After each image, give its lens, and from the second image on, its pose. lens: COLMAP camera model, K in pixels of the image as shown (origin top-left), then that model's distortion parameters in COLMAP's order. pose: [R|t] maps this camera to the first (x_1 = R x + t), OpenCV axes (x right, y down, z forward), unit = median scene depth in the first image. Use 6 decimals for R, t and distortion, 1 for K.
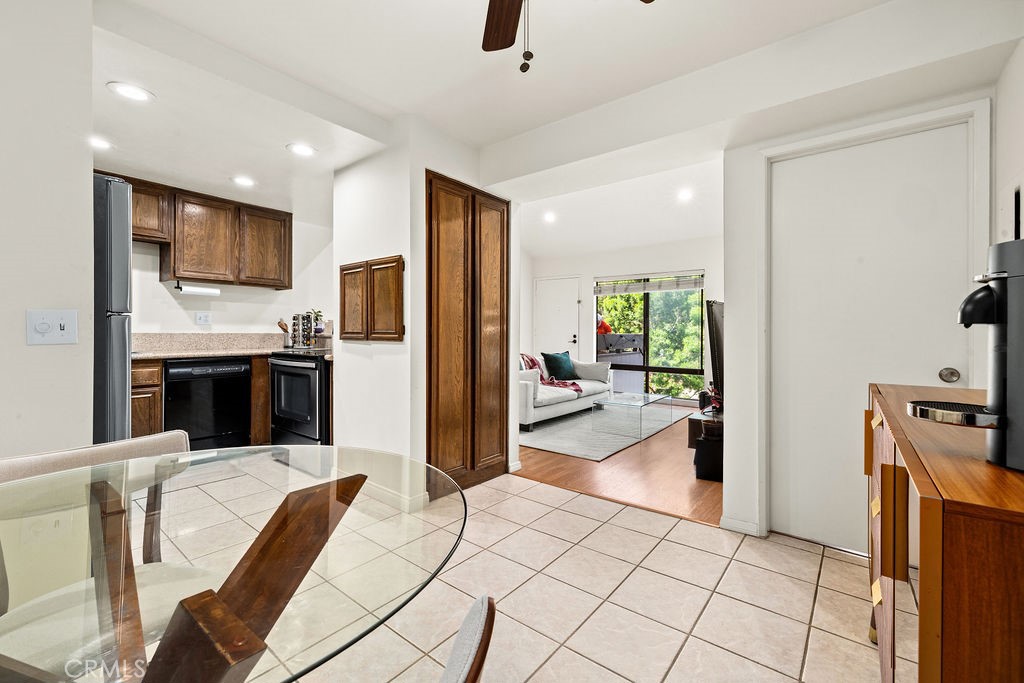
lens RADIAL K [[434.2, 0, 506.1], [0, 434.2, 333.8], [0, 0, 1]] dist [0.000870, 0.000330]
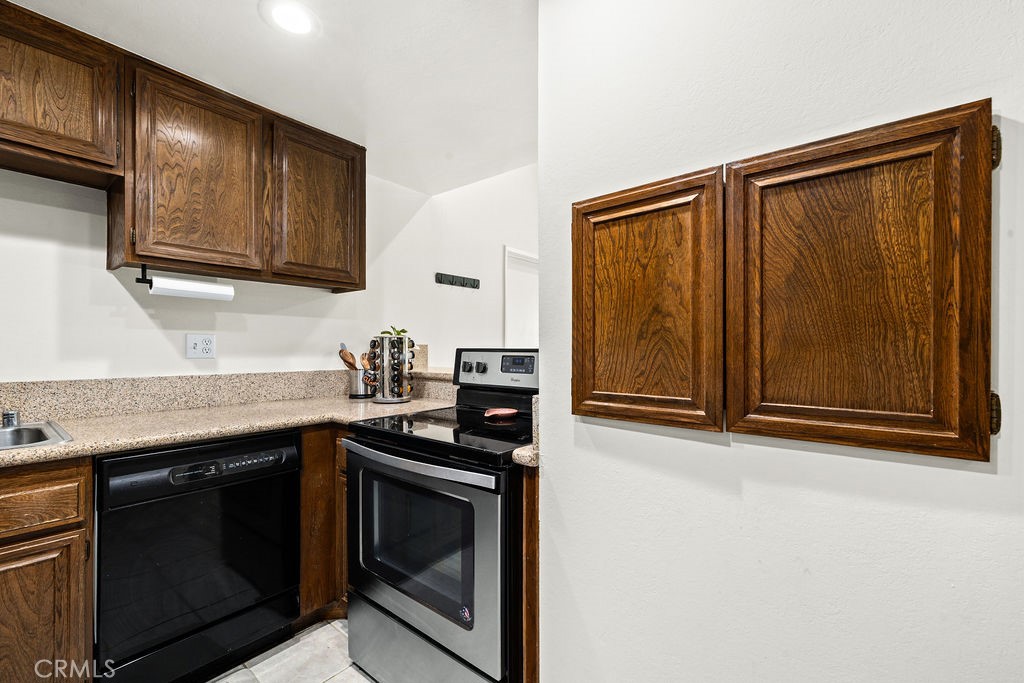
lens RADIAL K [[434.3, 0, 508.2], [0, 434.3, 349.5], [0, 0, 1]] dist [-0.000332, 0.000083]
pose [[0.999911, -0.002604, -0.013061, -0.251295], [0.002596, 0.999996, -0.000623, -0.022500], [0.013062, 0.000589, 0.999915, 0.376731]]
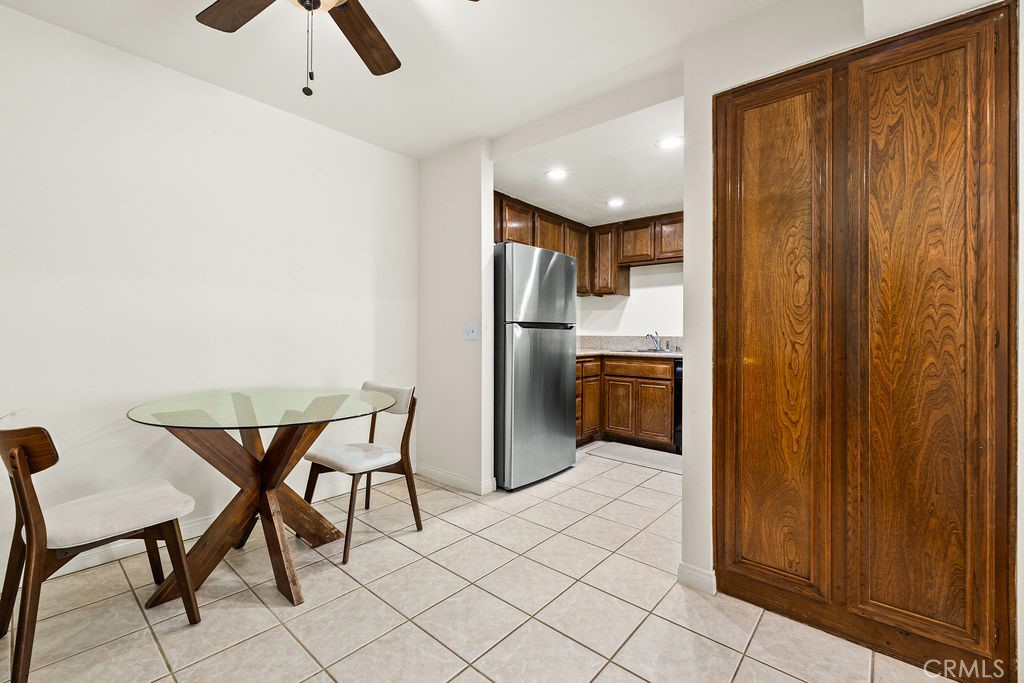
lens RADIAL K [[434.2, 0, 506.1], [0, 434.2, 333.8], [0, 0, 1]] dist [0.000870, 0.000330]
pose [[-0.031545, -0.004719, -0.999491, 0.257419], [-0.011337, 0.999926, -0.004363, 0.000678], [0.999438, 0.011194, -0.031596, 0.355356]]
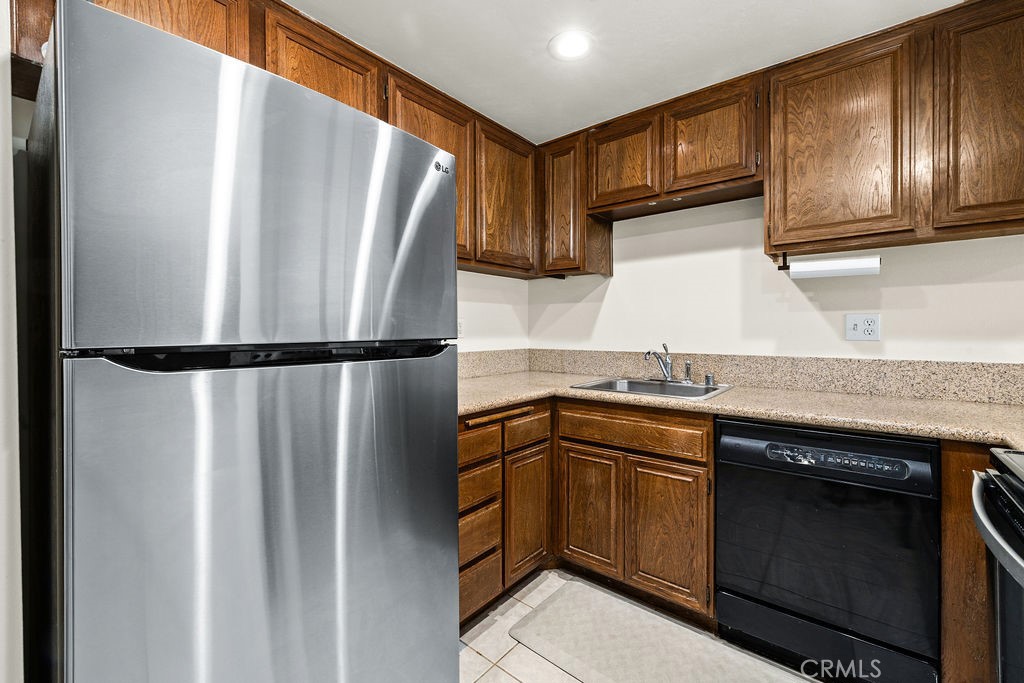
lens RADIAL K [[430.6, 0, 510.0], [0, 430.6, 333.8], [0, 0, 1]] dist [0.002178, 0.000023]
pose [[-0.009092, 0.002169, -0.999956, -0.178260], [0.000287, 0.999998, 0.002166, -0.021859], [0.999959, -0.000268, -0.009093, 0.474772]]
